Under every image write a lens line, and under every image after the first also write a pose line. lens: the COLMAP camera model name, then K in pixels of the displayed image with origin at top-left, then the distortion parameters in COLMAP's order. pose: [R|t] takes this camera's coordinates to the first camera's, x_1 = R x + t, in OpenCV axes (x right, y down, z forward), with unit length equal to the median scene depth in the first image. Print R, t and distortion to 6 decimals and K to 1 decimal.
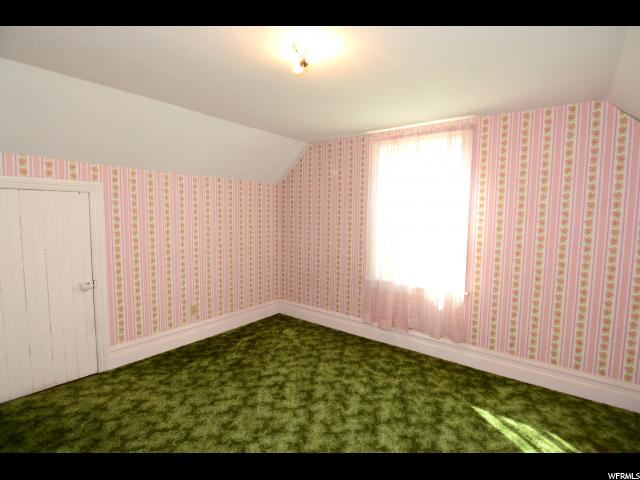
lens RADIAL K [[319.9, 0, 315.3], [0, 319.9, 239.2], [0, 0, 1]] dist [-0.019822, -0.001216]
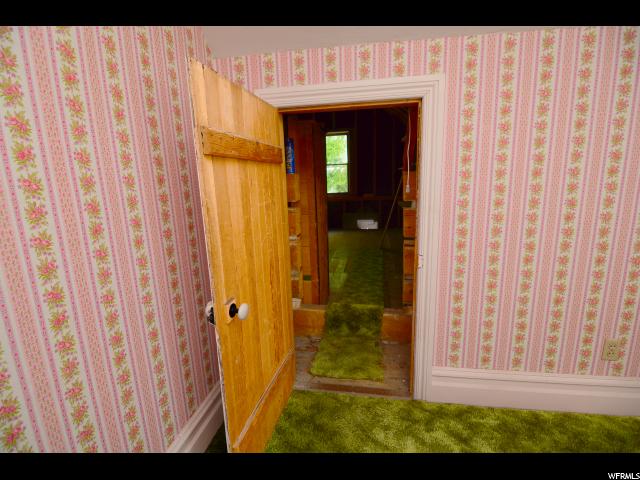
lens RADIAL K [[319.9, 0, 315.3], [0, 319.9, 239.2], [0, 0, 1]] dist [-0.019822, -0.001216]
pose [[0.468368, 0.155029, -0.869826, -0.255818], [-0.031811, 0.986806, 0.158749, 0.011781], [0.882961, -0.046683, 0.467120, 0.509127]]
